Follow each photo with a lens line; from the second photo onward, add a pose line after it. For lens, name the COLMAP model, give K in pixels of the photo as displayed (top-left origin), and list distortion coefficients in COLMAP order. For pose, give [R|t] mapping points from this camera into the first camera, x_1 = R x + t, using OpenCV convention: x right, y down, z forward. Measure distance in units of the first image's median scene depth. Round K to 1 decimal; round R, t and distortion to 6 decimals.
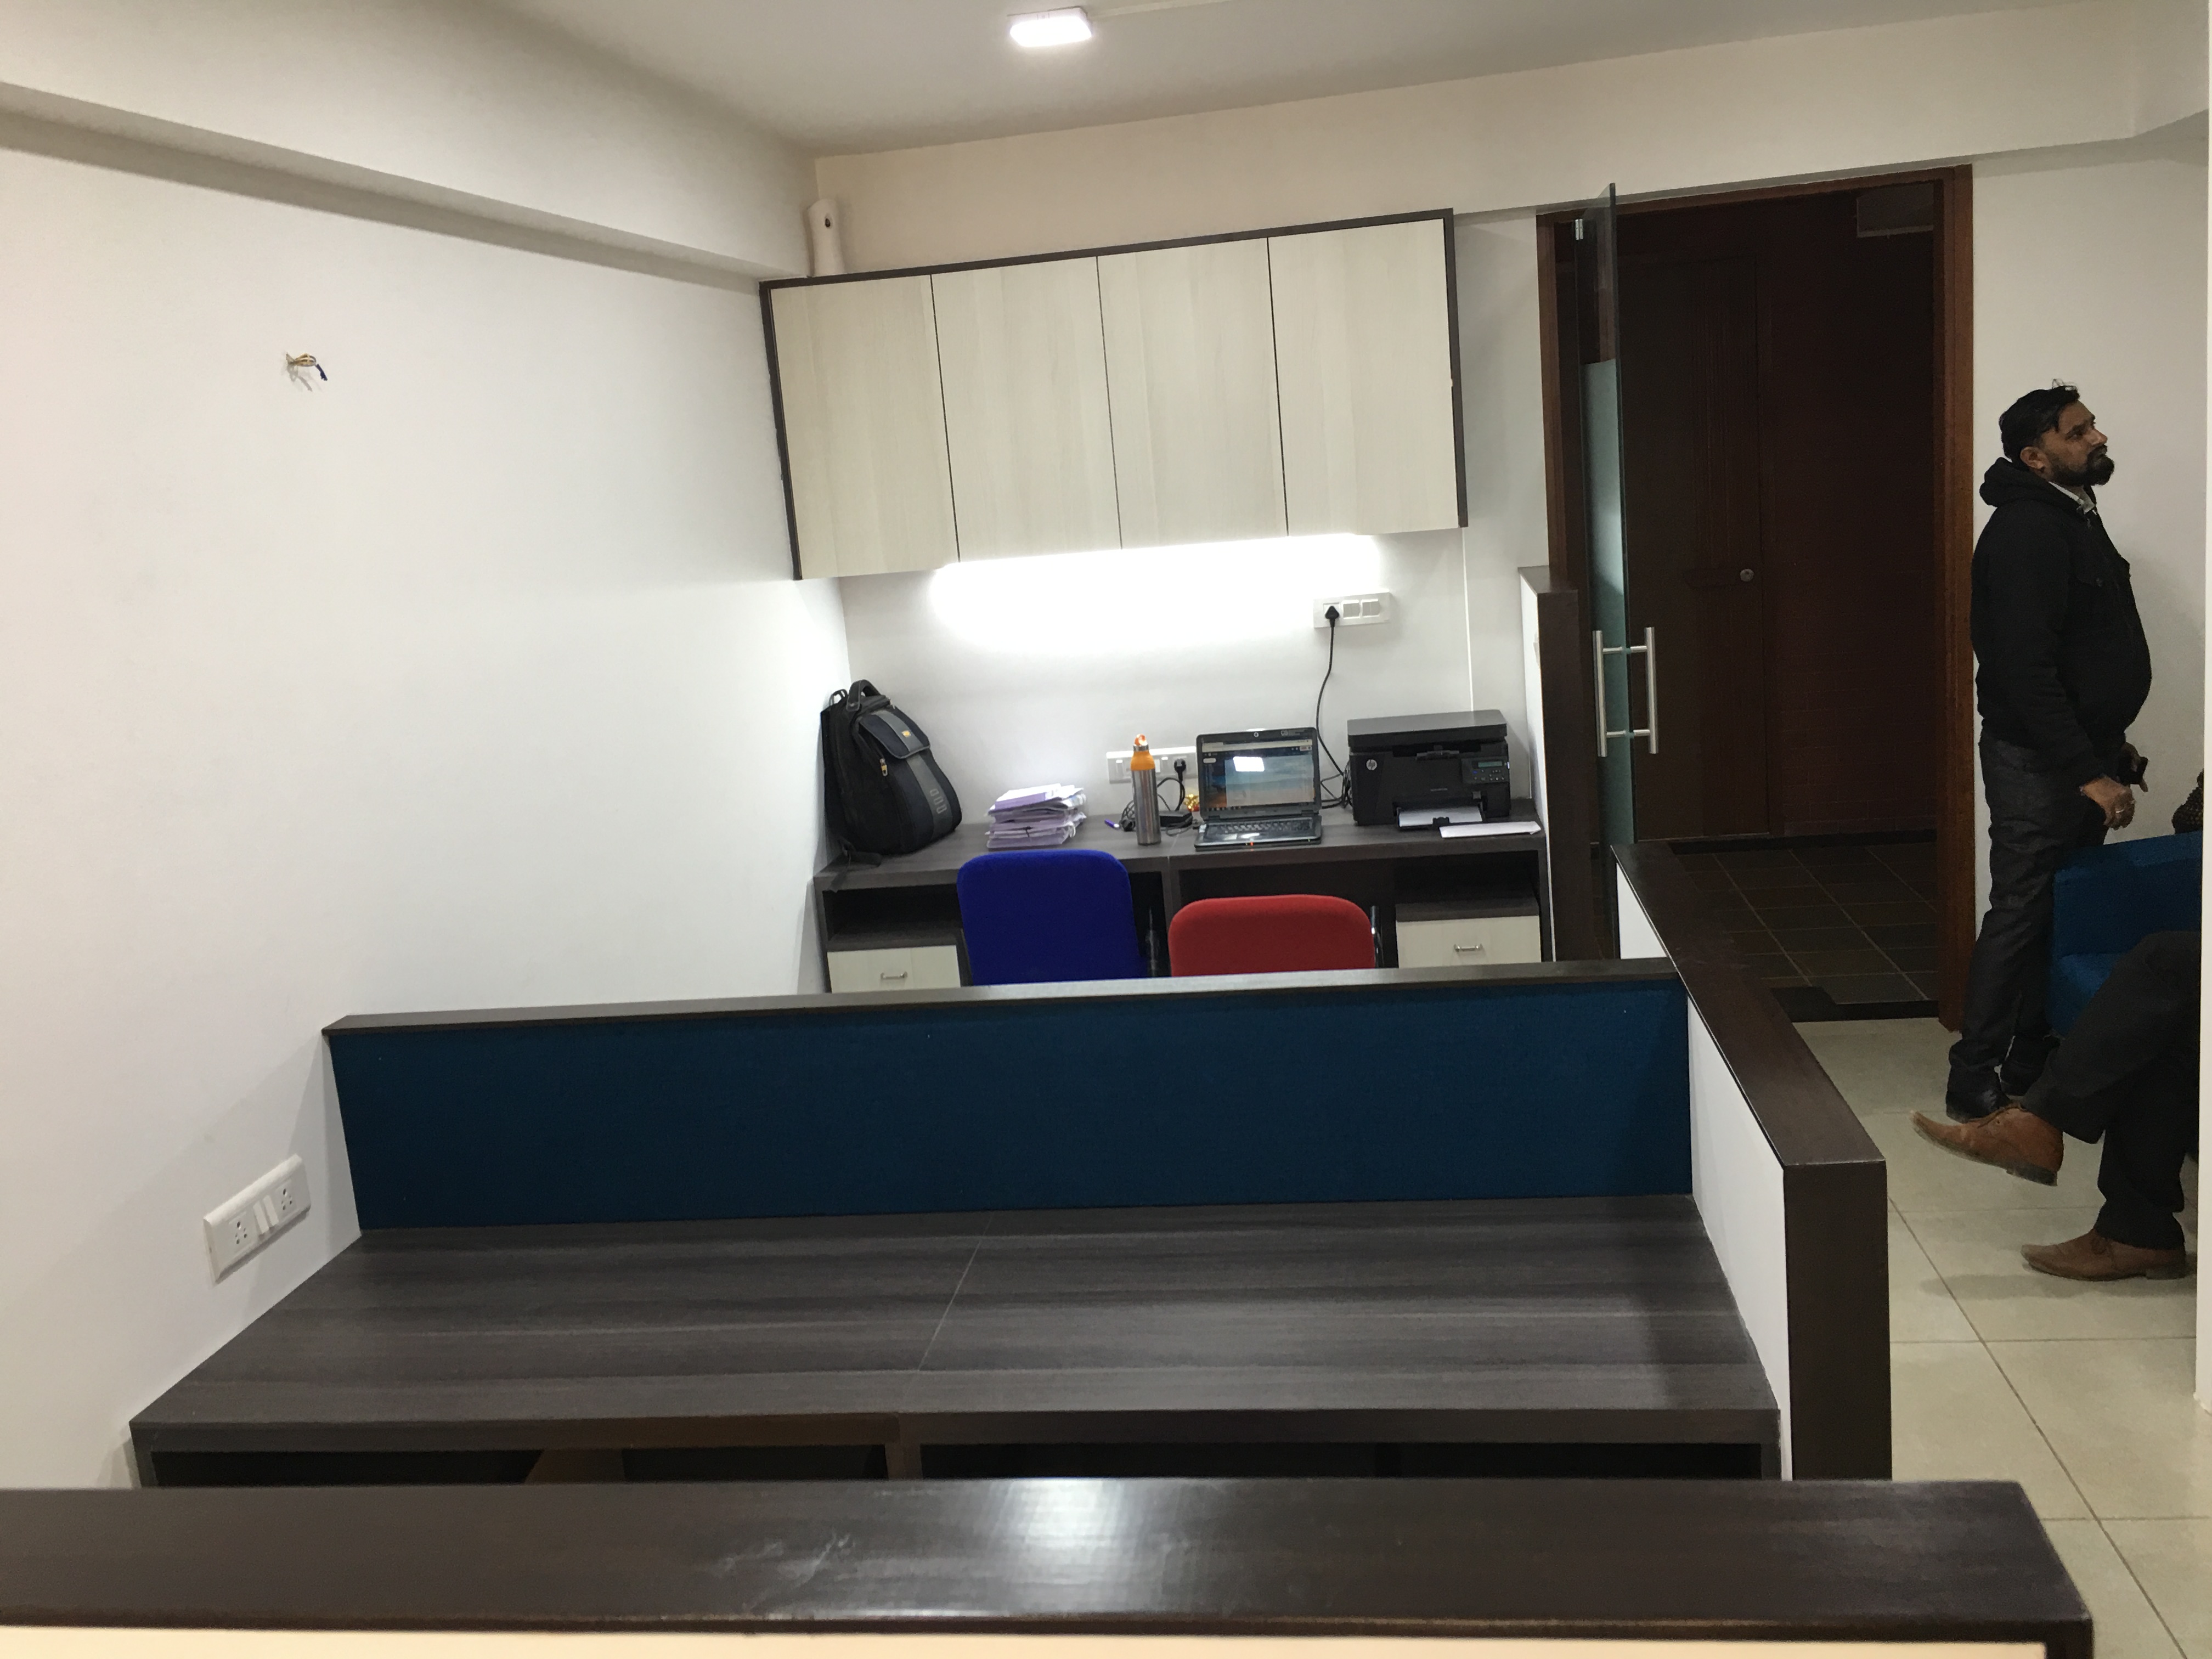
lens RADIAL K [[1884.7, 0, 1108.3], [0, 1884.7, 789.7], [0, 0, 1]] dist [0.082263, -0.110039]
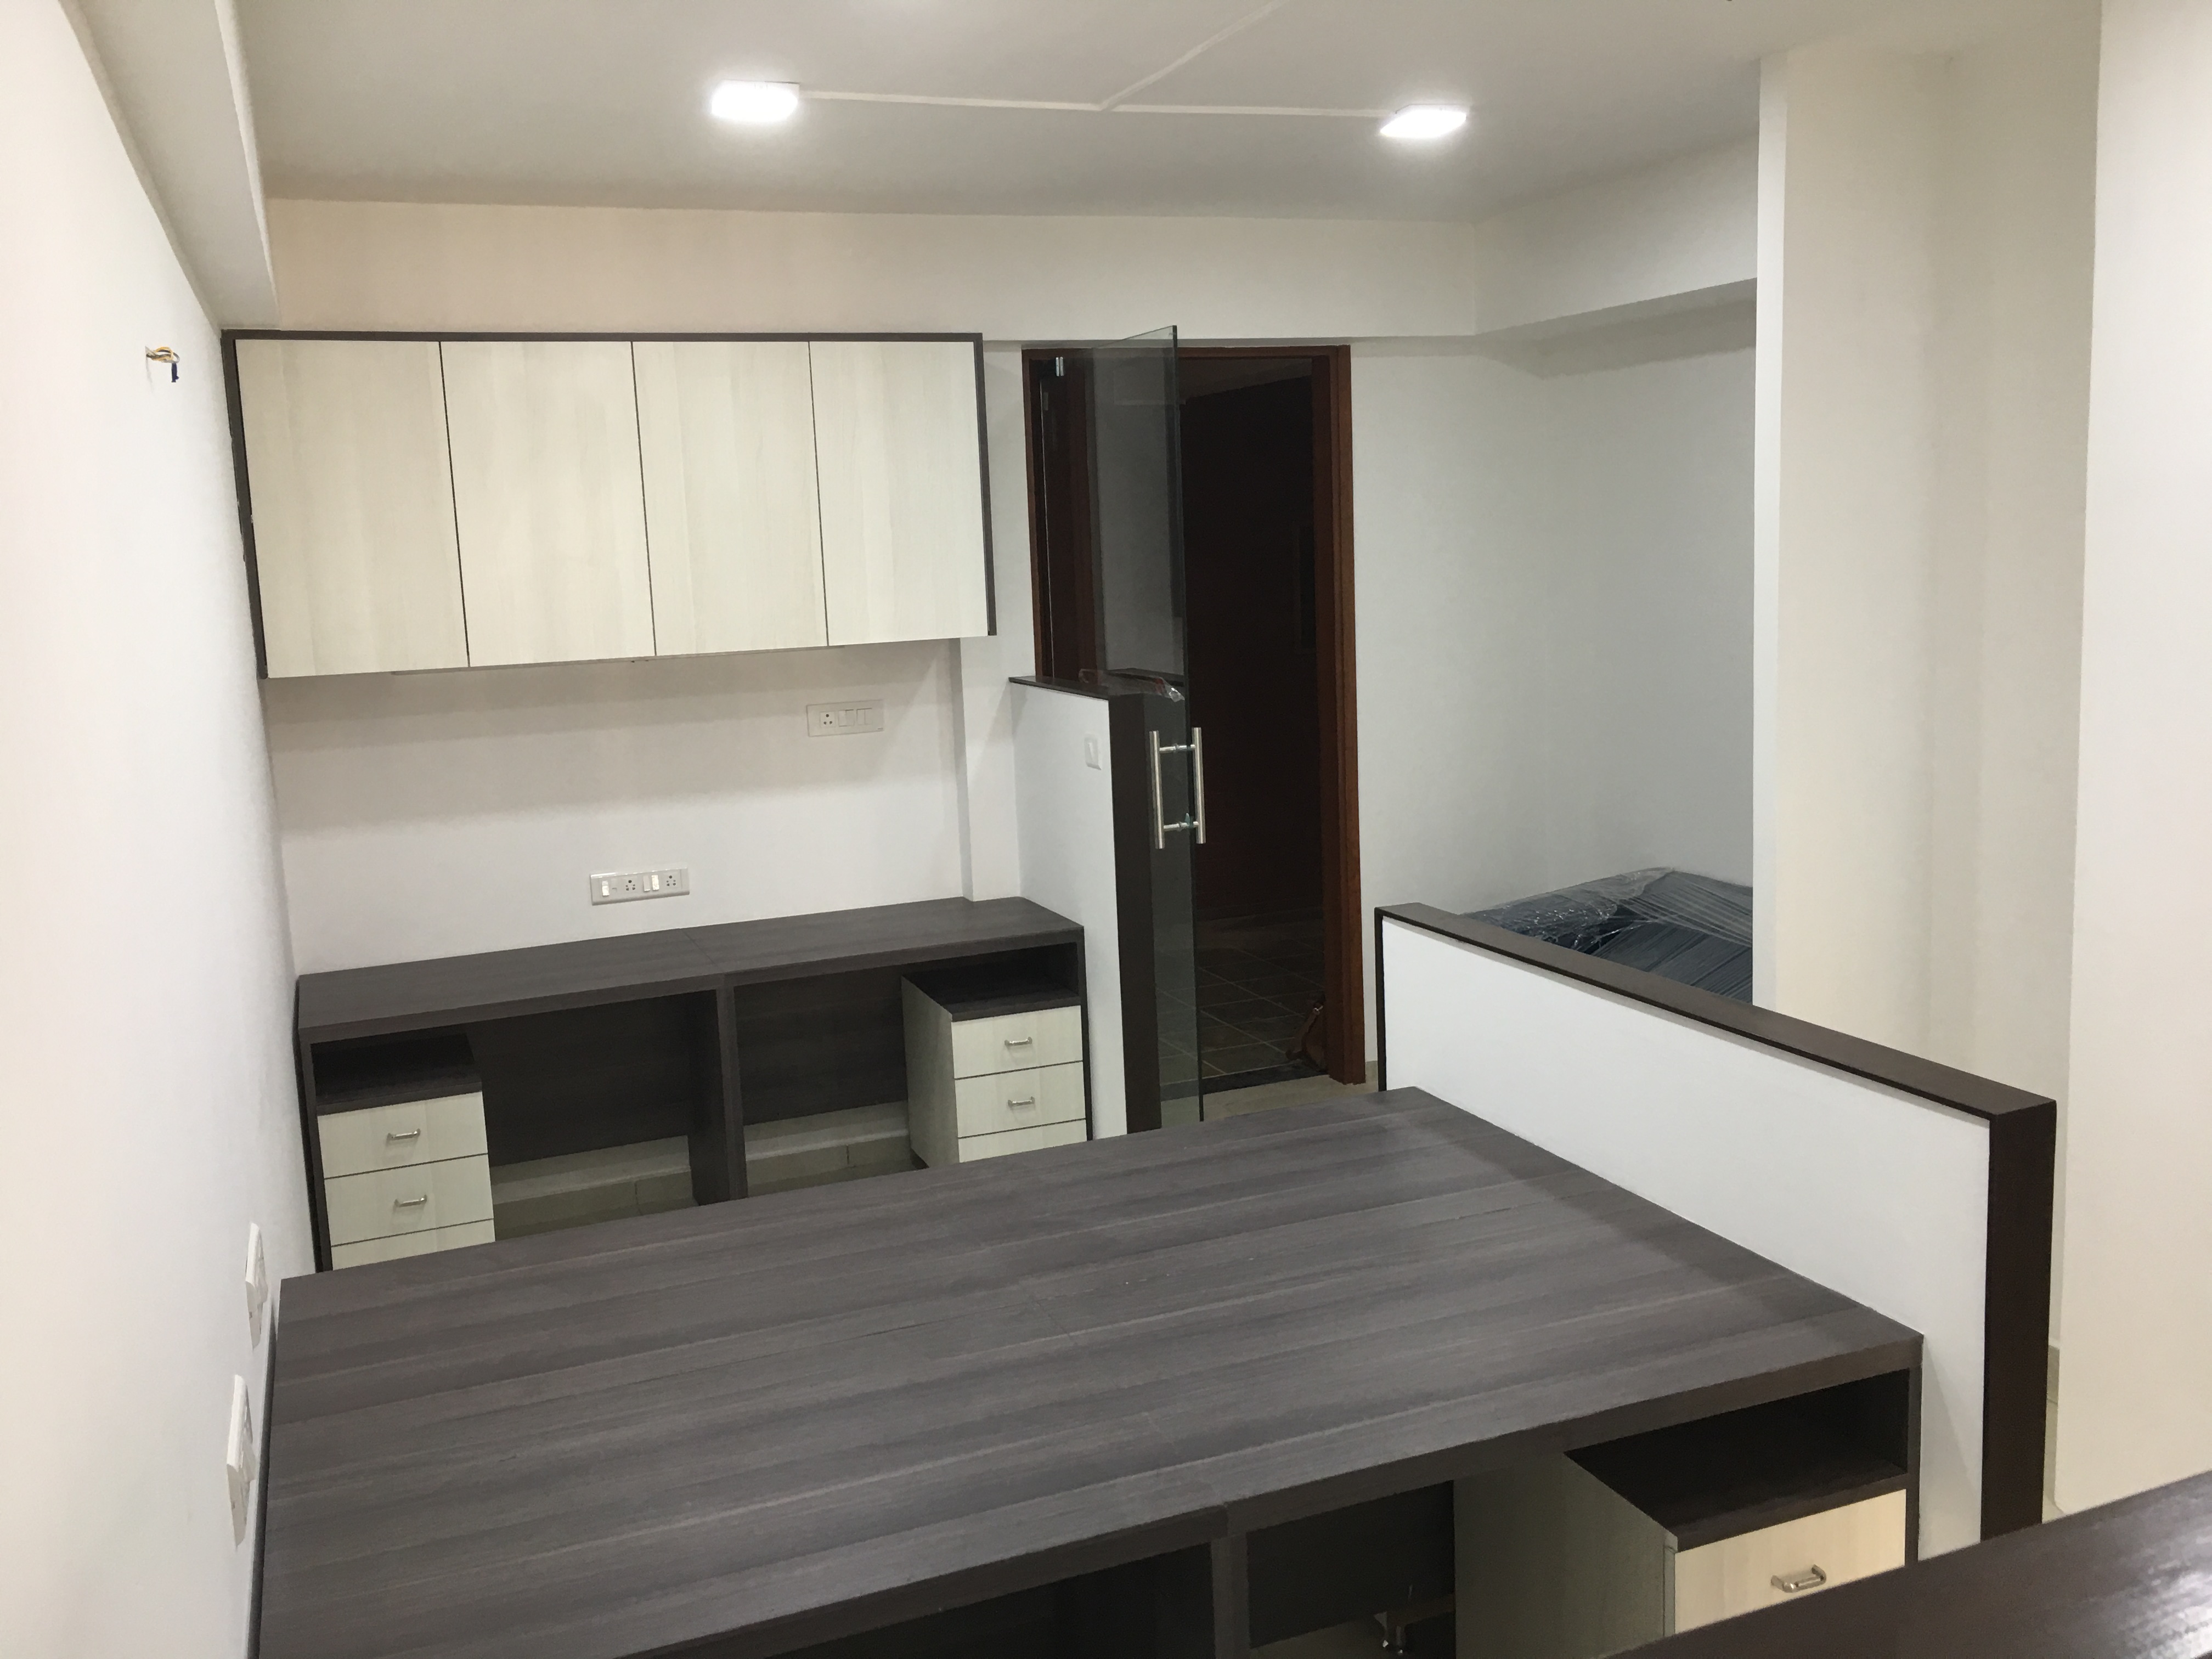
lens RADIAL K [[1884.7, 0, 1079.9], [0, 1884.7, 793.1], [0, 0, 1]] dist [0.082263, -0.110039]
pose [[0.867089, -0.016261, 0.497888, -0.288818], [0.054578, 0.996551, -0.062501, 0.014891], [-0.495155, 0.081368, 0.864986, 0.087397]]
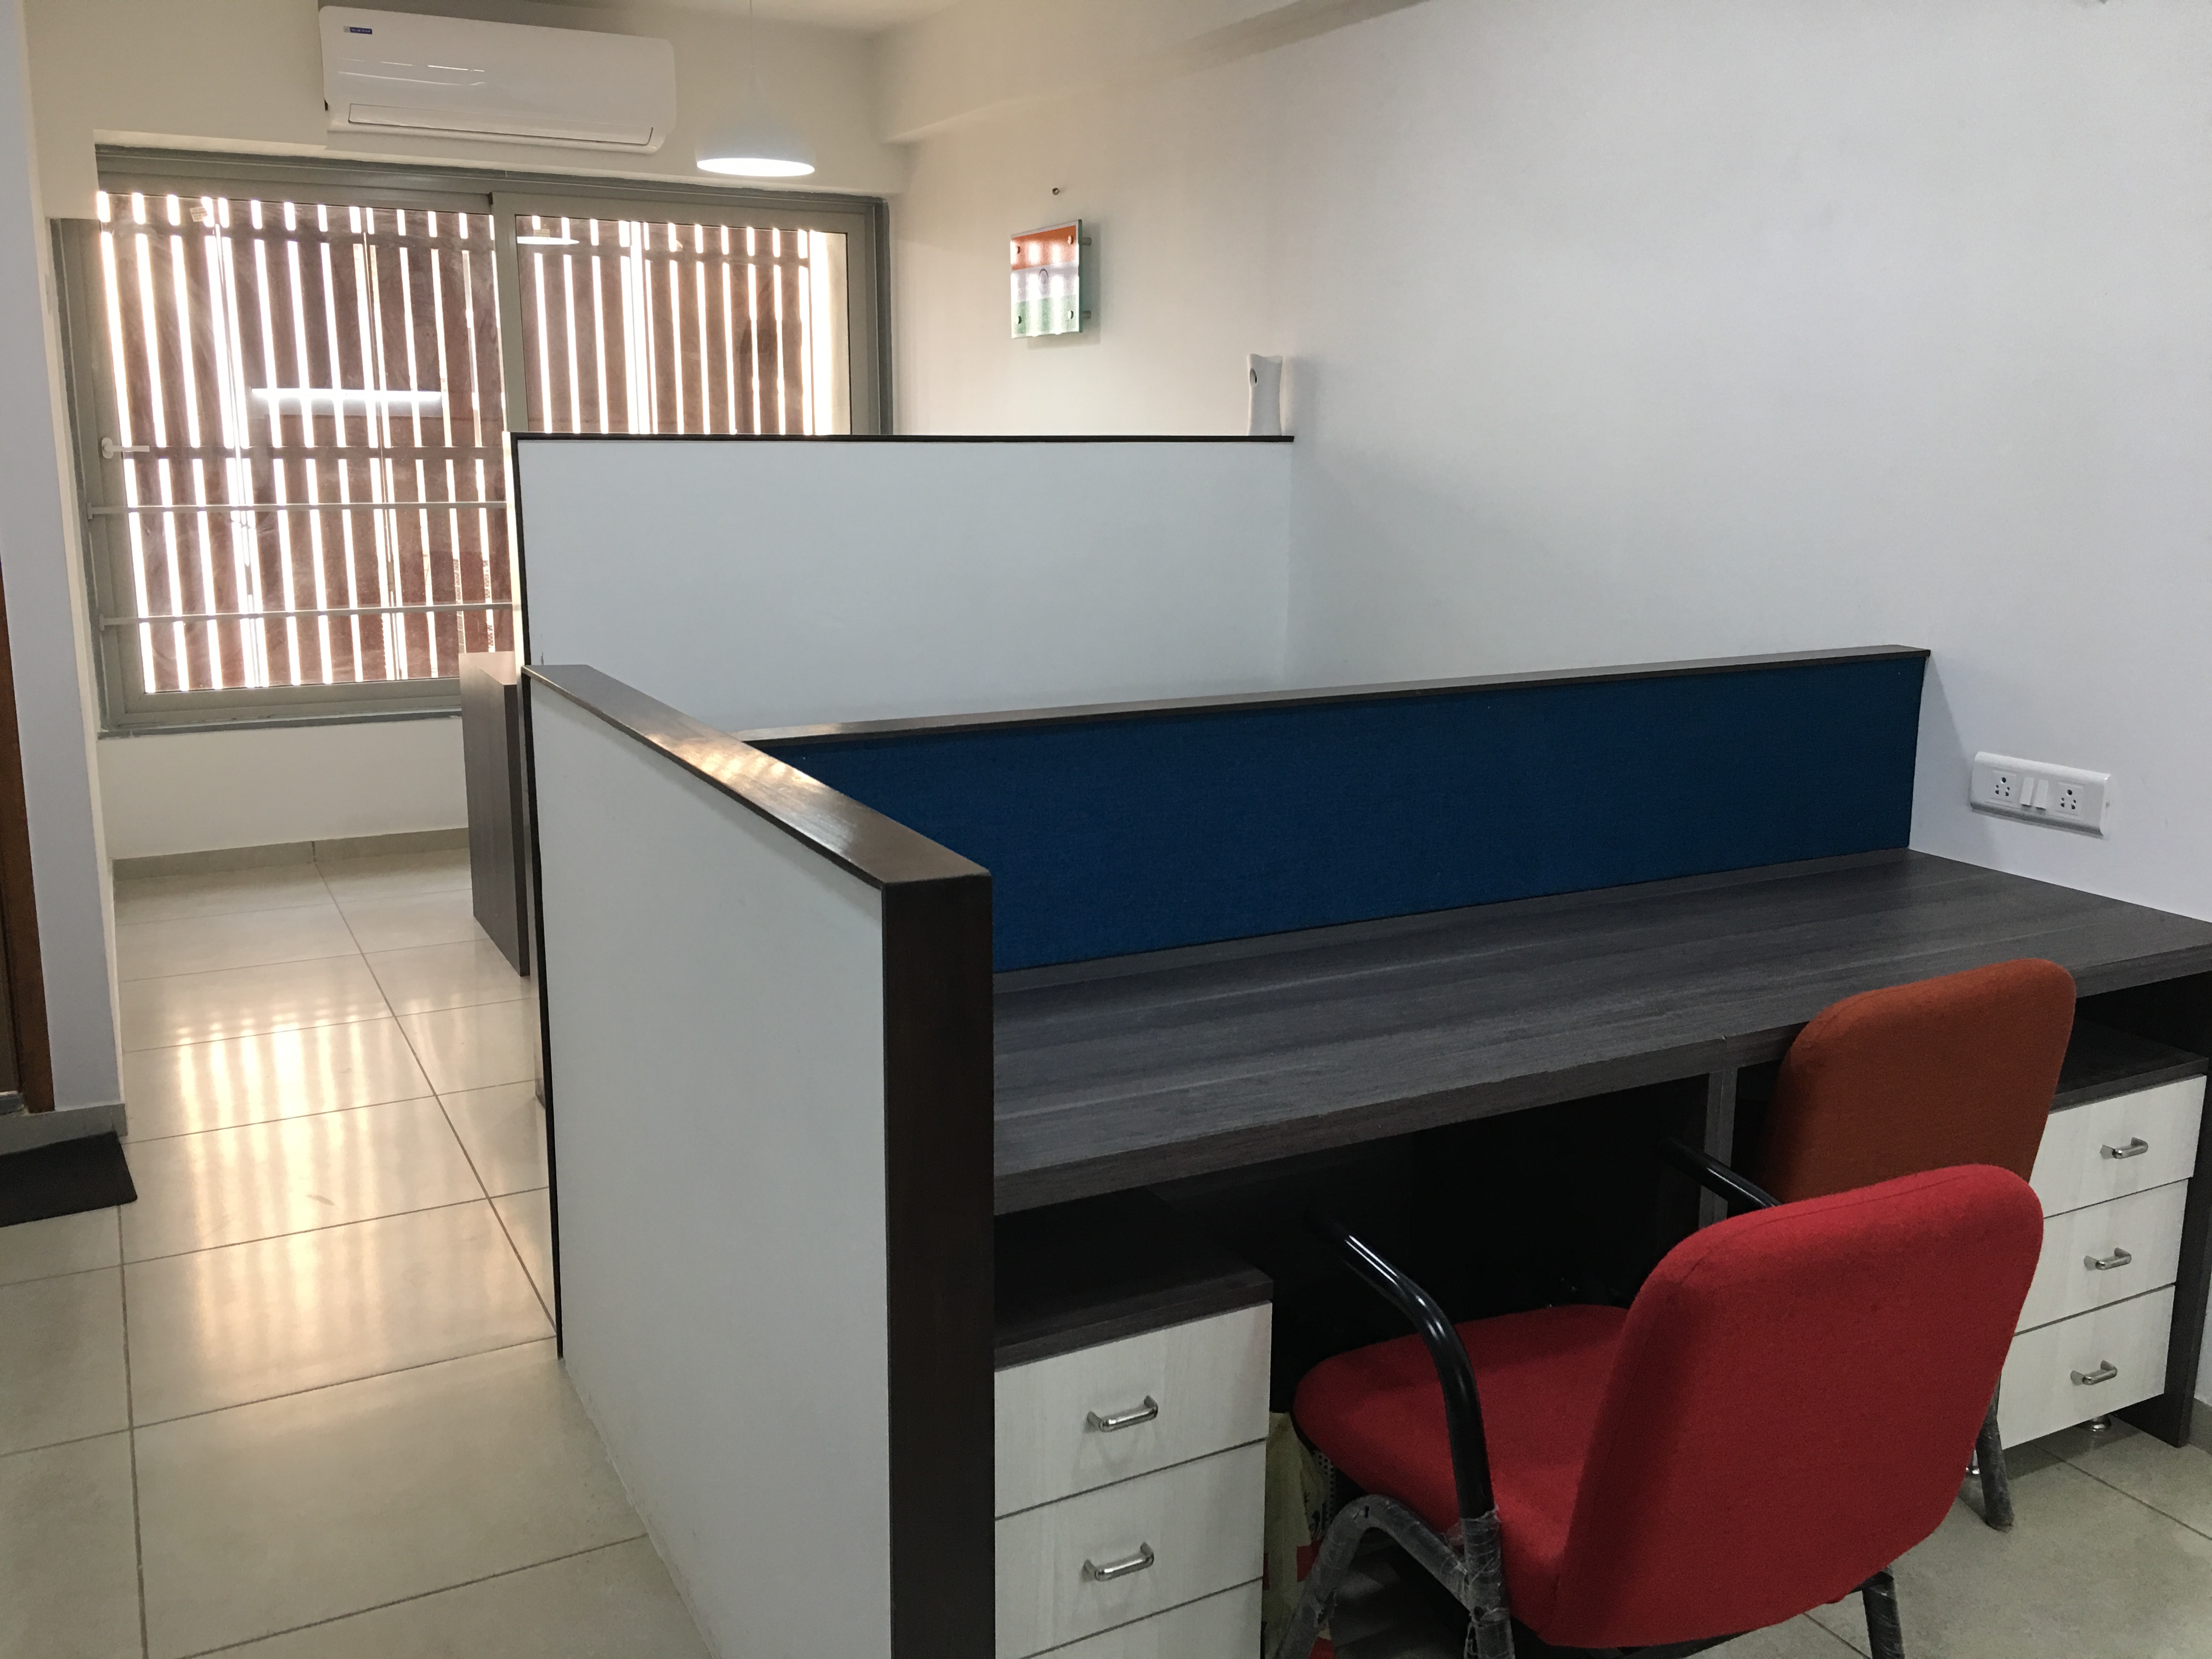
lens RADIAL K [[1884.7, 0, 1098.3], [0, 1884.7, 843.8], [0, 0, 1]] dist [0.082263, -0.110039]
pose [[-0.826447, 0.199196, -0.526598, 0.330685], [-0.044681, 0.909165, 0.414031, -0.102772], [0.561238, 0.365704, -0.742477, 0.838273]]
